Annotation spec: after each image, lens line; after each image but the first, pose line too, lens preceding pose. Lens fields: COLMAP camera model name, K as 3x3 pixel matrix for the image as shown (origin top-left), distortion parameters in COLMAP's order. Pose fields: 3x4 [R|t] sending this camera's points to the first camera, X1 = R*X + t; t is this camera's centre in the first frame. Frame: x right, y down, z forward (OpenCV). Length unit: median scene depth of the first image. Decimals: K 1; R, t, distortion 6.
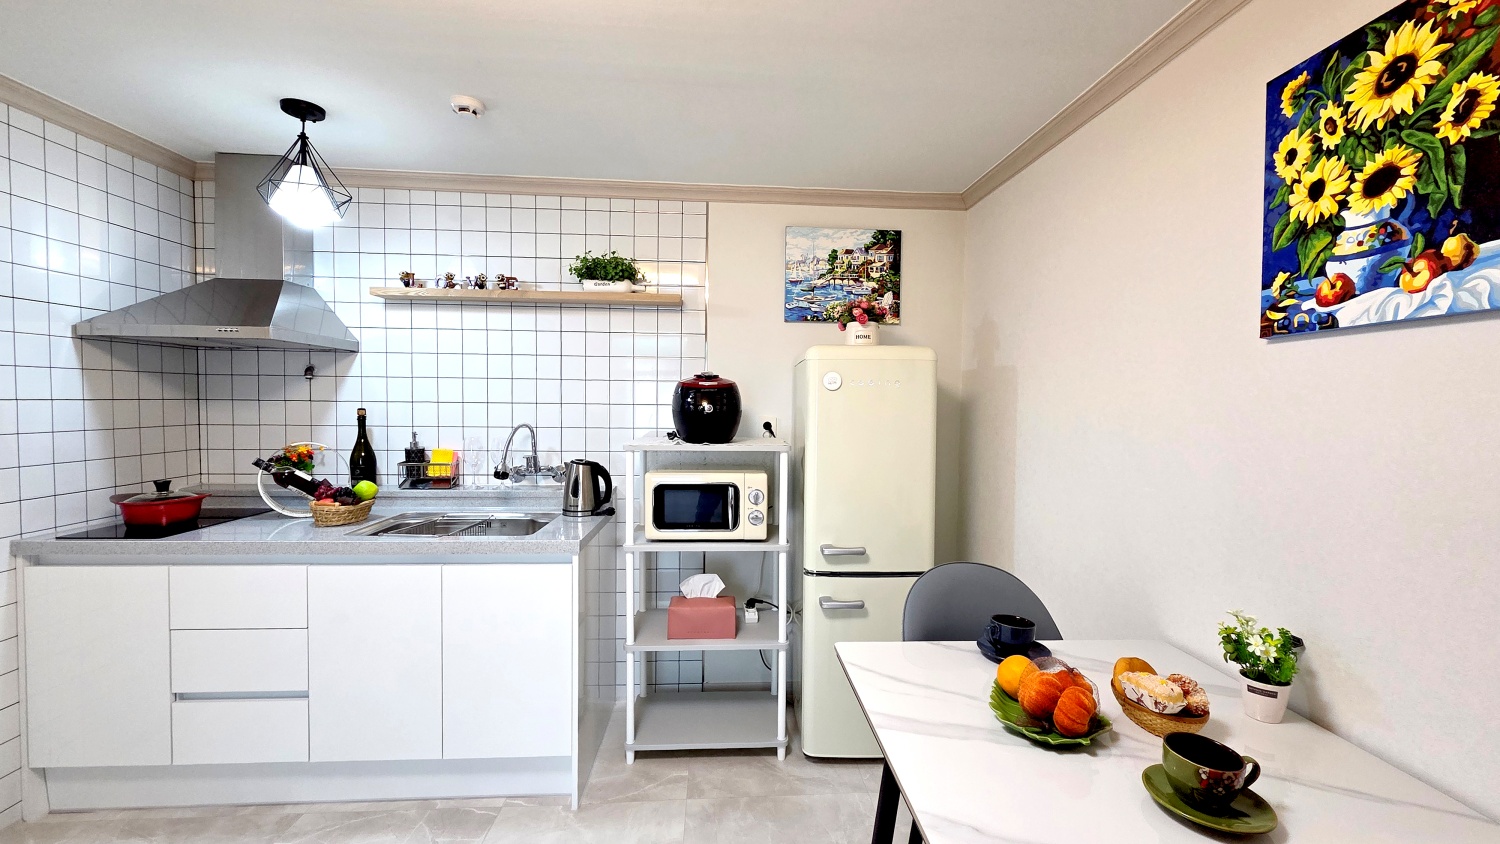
lens RADIAL K [[614.5, 0, 756.1], [0, 614.5, 427.9], [0, 0, 1]] dist [0.000135, -0.001679]
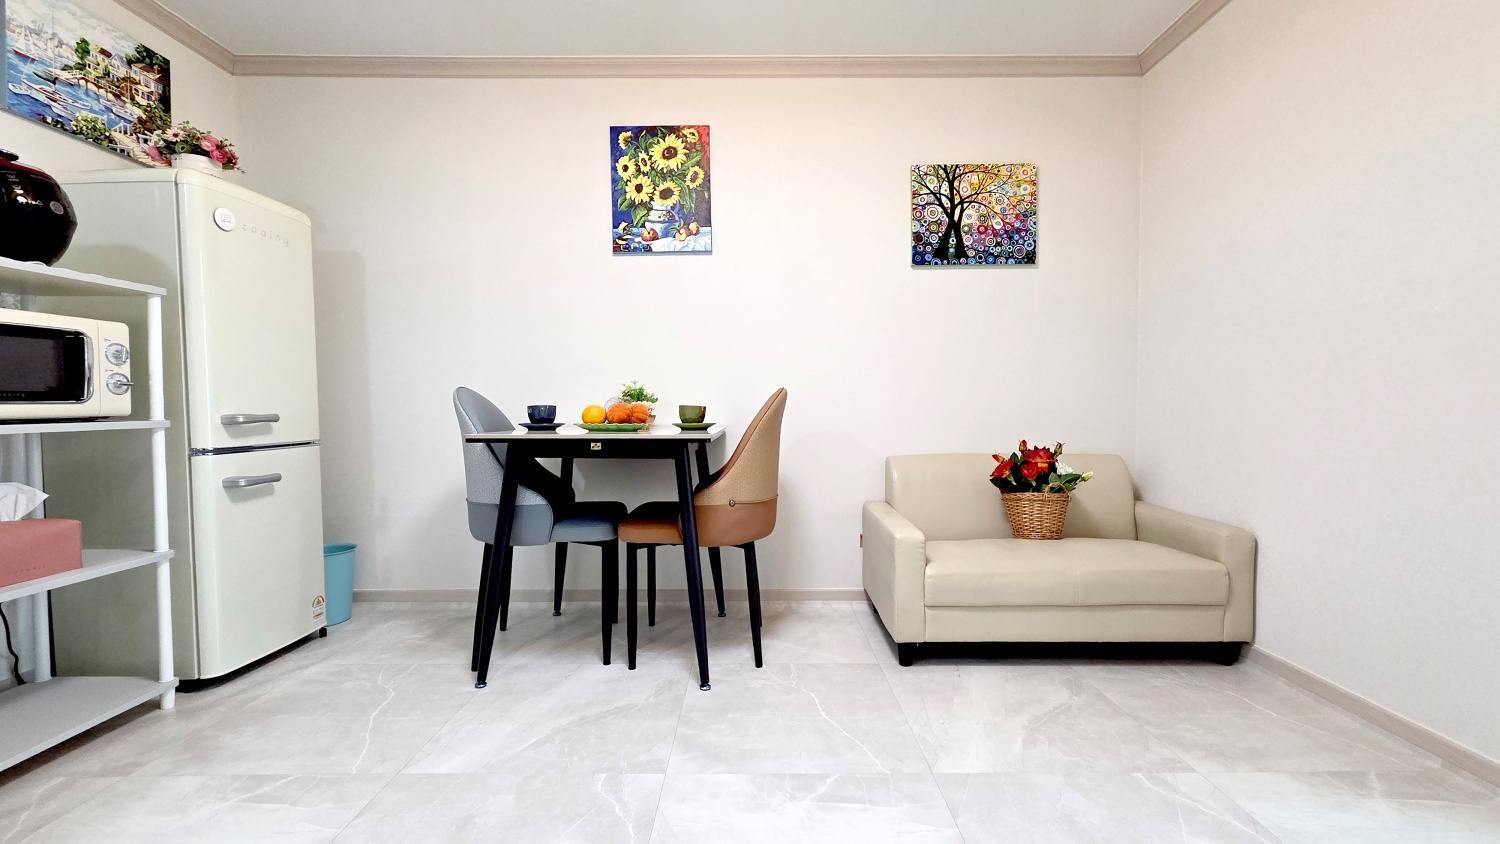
lens RADIAL K [[614.5, 0, 754.6], [0, 614.5, 421.6], [0, 0, 1]] dist [0.000135, -0.001679]
pose [[0.079209, -0.043558, 0.995906, -1.274958], [0.040628, 0.998356, 0.040434, 0.374421], [-0.996030, 0.037259, 0.080849, 0.416400]]
